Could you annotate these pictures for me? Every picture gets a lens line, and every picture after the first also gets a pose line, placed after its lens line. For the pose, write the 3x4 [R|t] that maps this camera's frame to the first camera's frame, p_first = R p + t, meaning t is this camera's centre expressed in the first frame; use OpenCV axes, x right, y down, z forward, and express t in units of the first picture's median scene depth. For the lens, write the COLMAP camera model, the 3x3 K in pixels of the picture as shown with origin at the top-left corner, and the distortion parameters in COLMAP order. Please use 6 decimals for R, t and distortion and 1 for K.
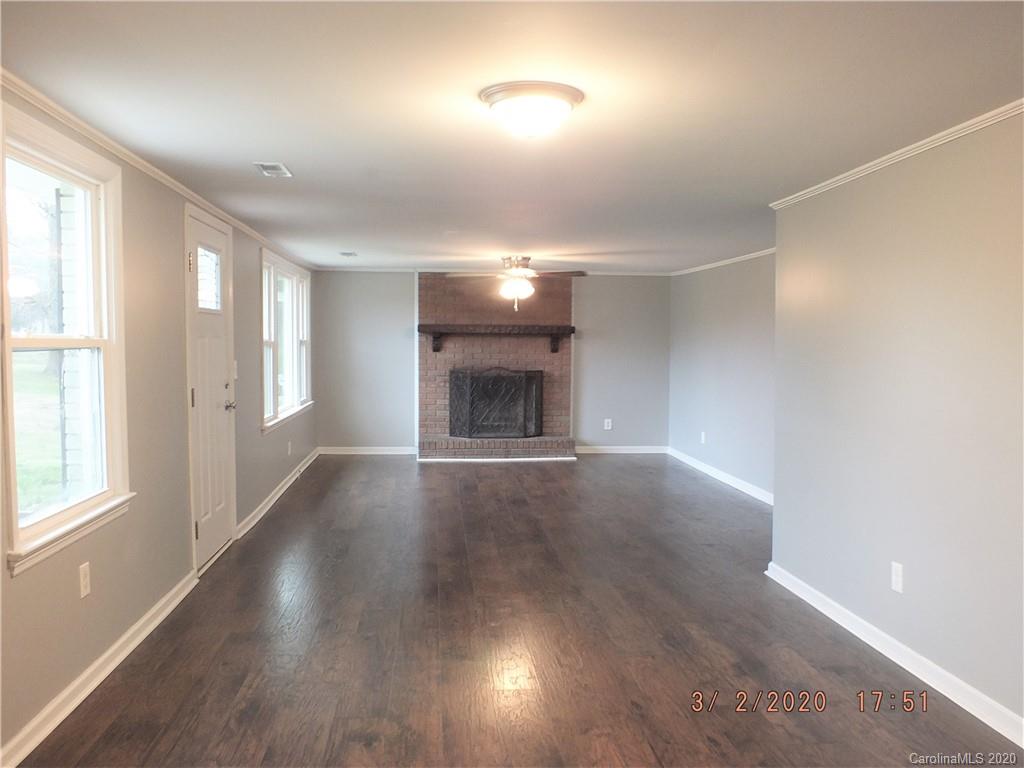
lens RADIAL K [[846.0, 0, 491.0], [0, 846.0, 413.0], [0, 0, 1]] dist [-0.038732, -0.012815]
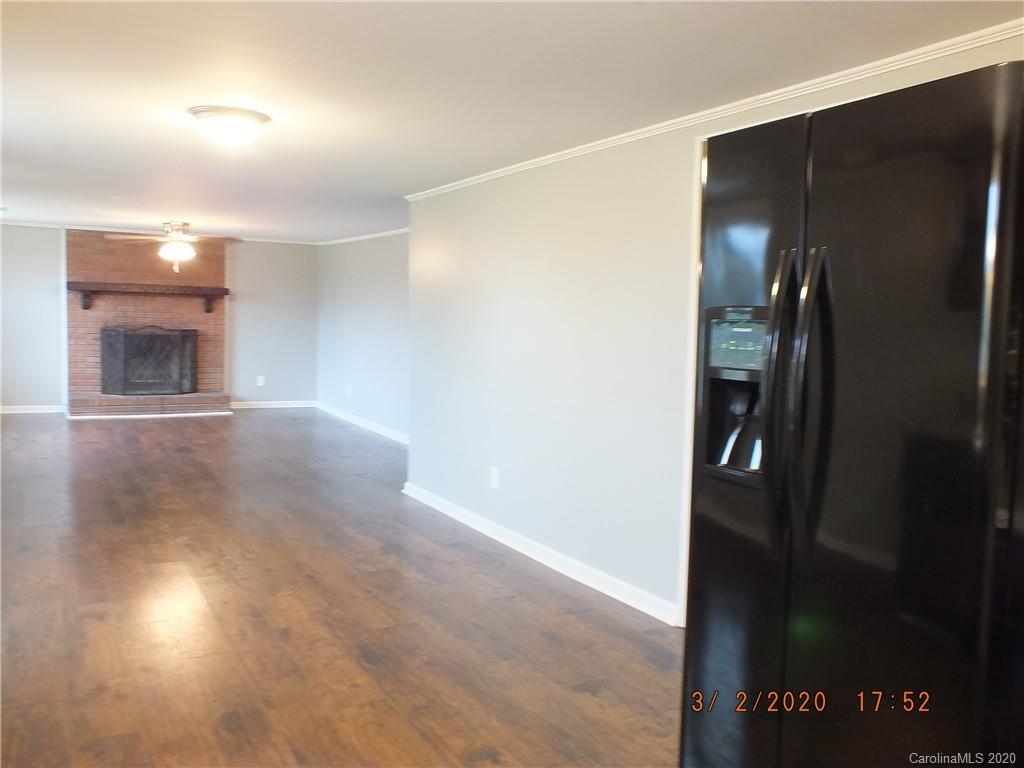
lens RADIAL K [[858.1, 0, 500.9], [0, 858.1, 390.7], [0, 0, 1]] dist [-0.038967, 0.012053]
pose [[0.909568, -0.013615, 0.415333, -0.037942], [0.008035, 0.999853, 0.015179, 0.012462], [-0.415478, -0.010470, 0.909543, -0.121659]]
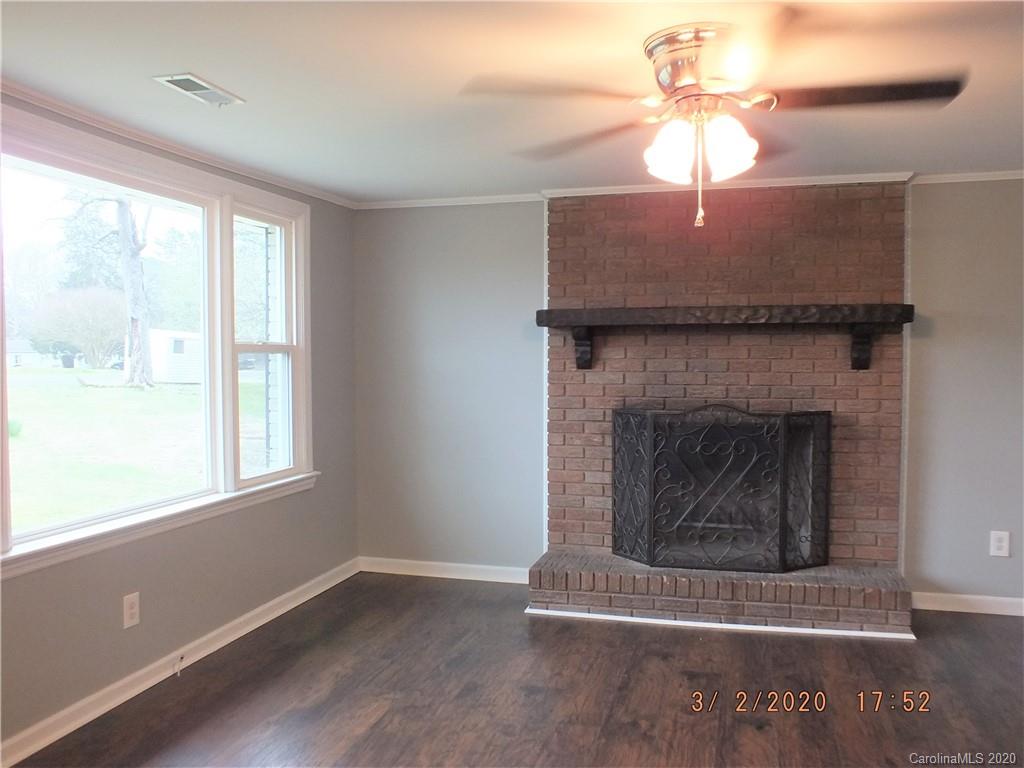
lens RADIAL K [[858.1, 0, 508.2], [0, 858.1, 401.5], [0, 0, 1]] dist [-0.038967, 0.012053]
pose [[0.941920, 0.008352, -0.335734, 0.053871], [-0.020999, 0.999199, -0.034057, -0.038383], [0.335181, 0.039129, 0.941341, 0.555968]]
